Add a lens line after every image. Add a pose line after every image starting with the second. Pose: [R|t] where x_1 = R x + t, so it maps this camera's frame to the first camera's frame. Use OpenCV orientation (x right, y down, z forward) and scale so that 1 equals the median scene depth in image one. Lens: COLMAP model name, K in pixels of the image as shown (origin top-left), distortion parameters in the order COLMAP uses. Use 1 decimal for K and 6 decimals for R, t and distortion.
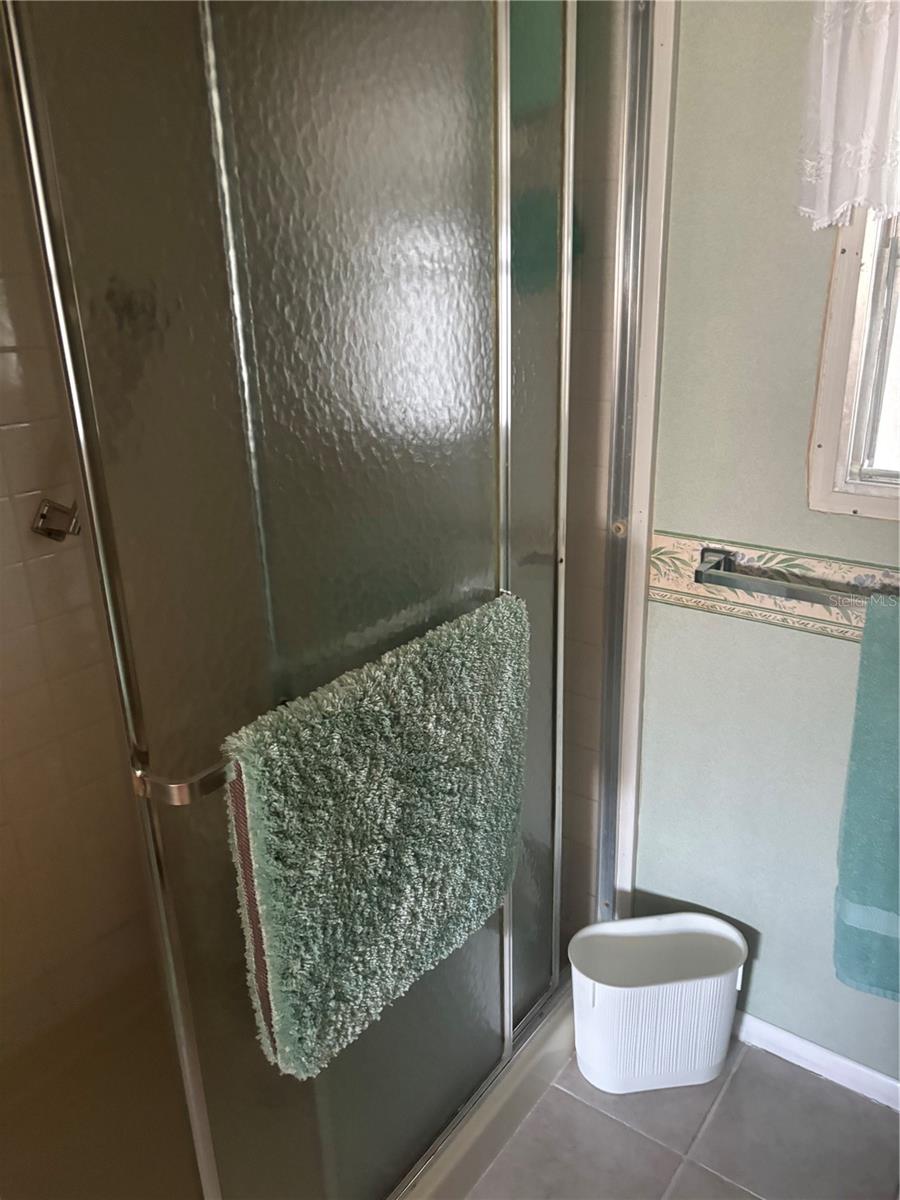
lens RADIAL K [[905.5, 0, 450.0], [0, 905.5, 600.0], [0, 0, 1]] dist [0.002855, 0.000596]
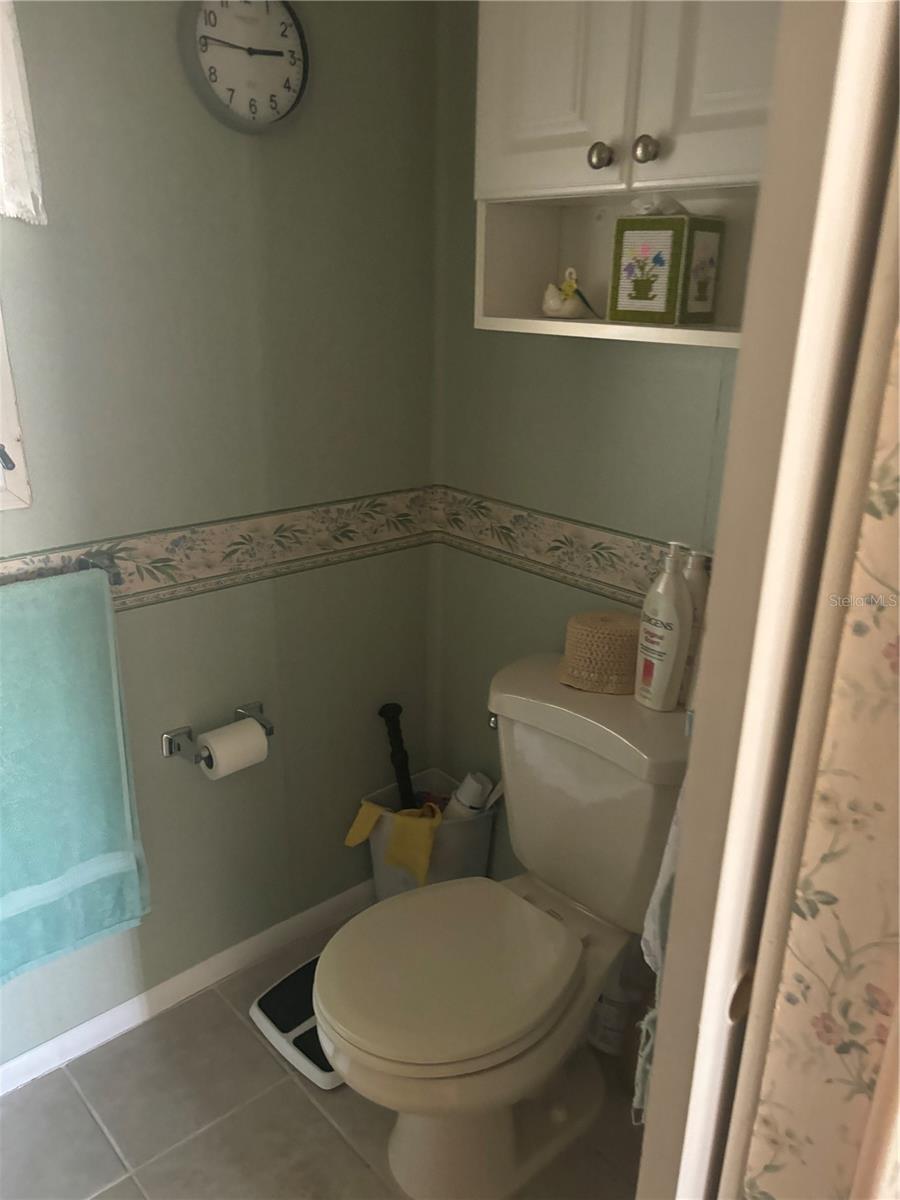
lens RADIAL K [[905.5, 0, 450.0], [0, 905.5, 600.0], [0, 0, 1]] dist [0.002855, 0.000596]
pose [[0.207821, -0.314690, 0.926164, -0.768781], [0.303420, 0.920872, 0.244808, -0.181722], [-0.929918, 0.230141, 0.286860, 0.517297]]
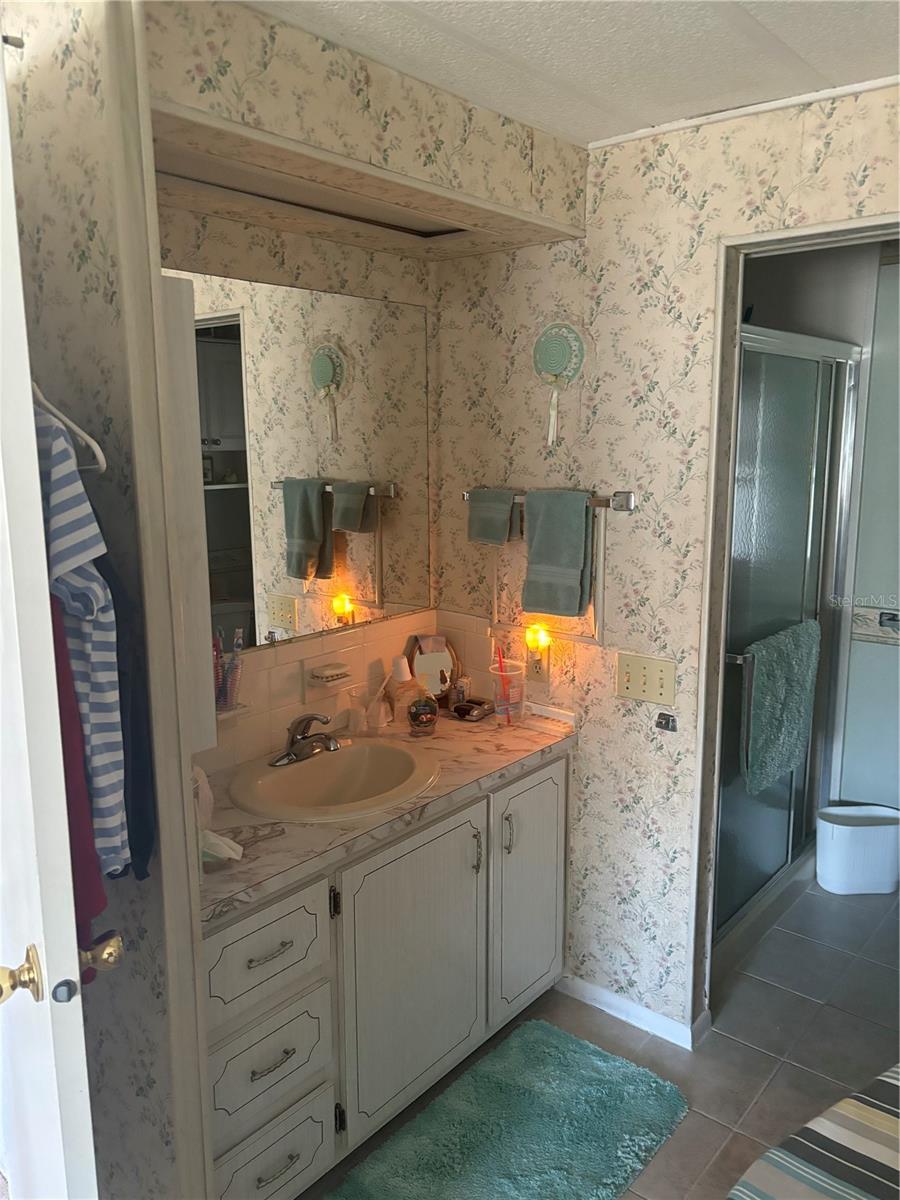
lens RADIAL K [[905.5, 0, 450.0], [0, 905.5, 600.0], [0, 0, 1]] dist [0.002855, 0.000596]
pose [[0.996153, 0.026601, -0.083500, -0.526119], [-0.039179, 0.987478, -0.152817, 0.265785], [0.078389, 0.155500, 0.984721, -1.120360]]
